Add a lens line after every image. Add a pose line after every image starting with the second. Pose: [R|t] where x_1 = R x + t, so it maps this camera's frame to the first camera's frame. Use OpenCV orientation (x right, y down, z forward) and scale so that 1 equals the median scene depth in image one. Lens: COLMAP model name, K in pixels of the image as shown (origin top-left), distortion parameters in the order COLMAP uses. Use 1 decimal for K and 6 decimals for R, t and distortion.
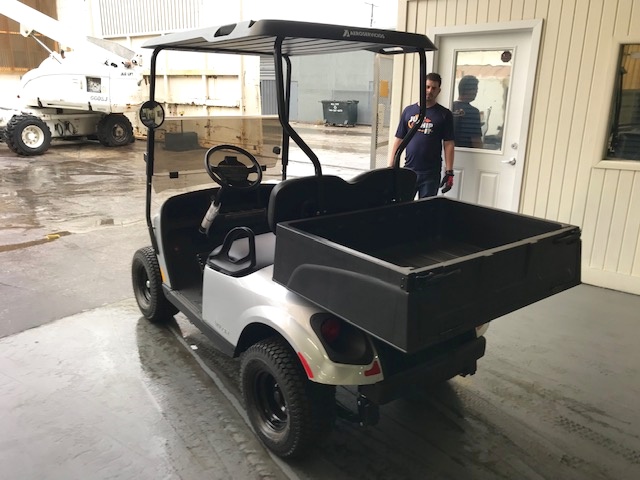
lens RADIAL K [[524.1, 0, 316.4], [0, 524.1, 239.7], [0, 0, 1]] dist [0.002967, 0.014187]
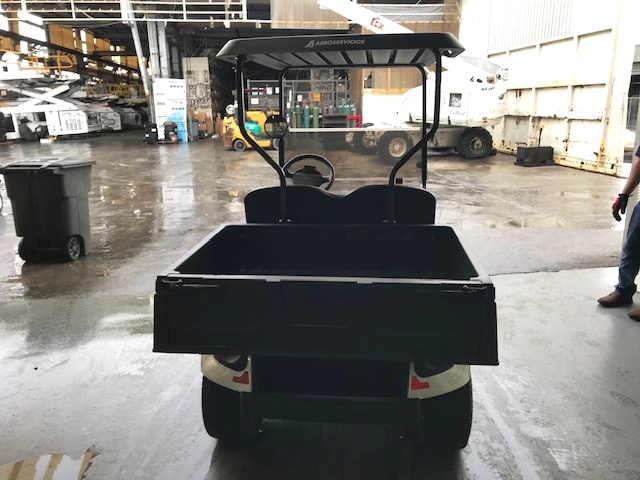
lens RADIAL K [[524.1, 0, 316.8], [0, 524.1, 240.9], [0, 0, 1]] dist [0.002967, 0.014187]
pose [[0.721351, 0.145931, -0.677020, 0.130104], [-0.161530, 0.986039, 0.040433, -0.011618], [0.673469, 0.080192, 0.734853, 0.050790]]
